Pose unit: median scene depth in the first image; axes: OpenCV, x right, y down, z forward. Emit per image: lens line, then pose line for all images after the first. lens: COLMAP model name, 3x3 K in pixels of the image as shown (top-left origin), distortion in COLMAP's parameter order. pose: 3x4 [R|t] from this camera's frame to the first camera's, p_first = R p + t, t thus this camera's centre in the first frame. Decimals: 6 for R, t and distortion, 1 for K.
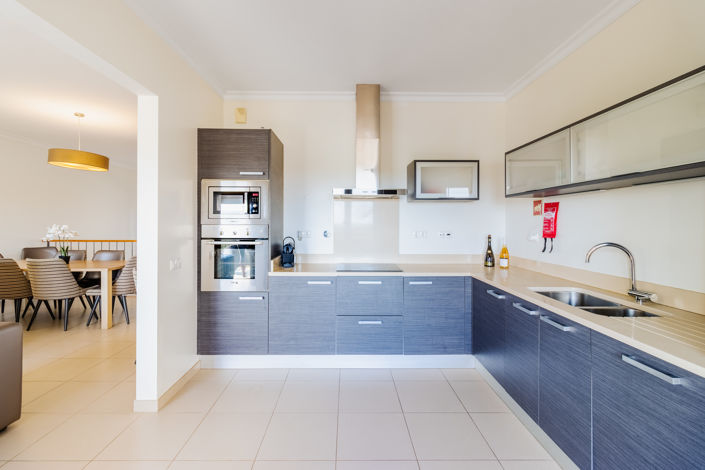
lens RADIAL K [[327.1, 0, 349.3], [0, 327.1, 224.8], [0, 0, 1]] dist [-0.003470, -0.000325]
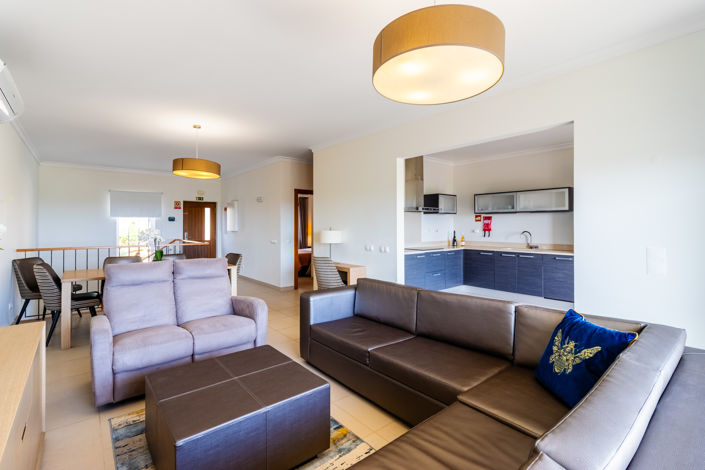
lens RADIAL K [[327.1, 0, 349.3], [0, 327.1, 224.8], [0, 0, 1]] dist [-0.003470, -0.000325]
pose [[0.772771, -0.007400, 0.634642, -1.415780], [0.007235, 0.999970, 0.002850, -0.016780], [-0.634644, 0.002389, 0.772801, -0.192414]]
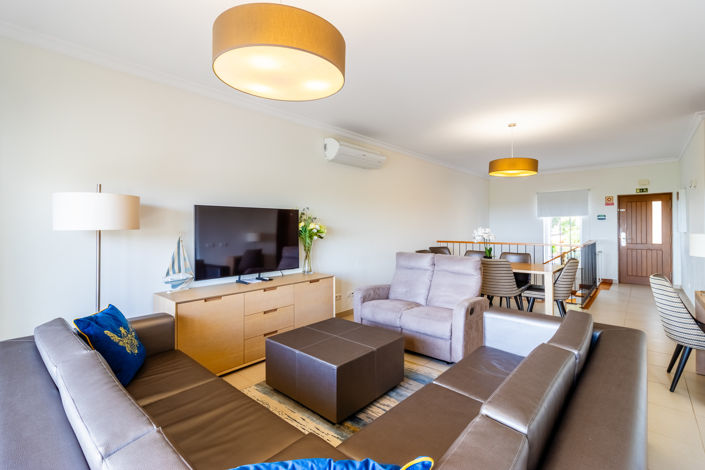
lens RADIAL K [[327.1, 0, 349.3], [0, 327.1, 224.8], [0, 0, 1]] dist [-0.003470, -0.000325]
pose [[0.729327, -0.013035, -0.684041, -0.616243], [0.010020, 0.999915, -0.008371, -0.010713], [0.684091, -0.000749, 0.729396, -0.178823]]
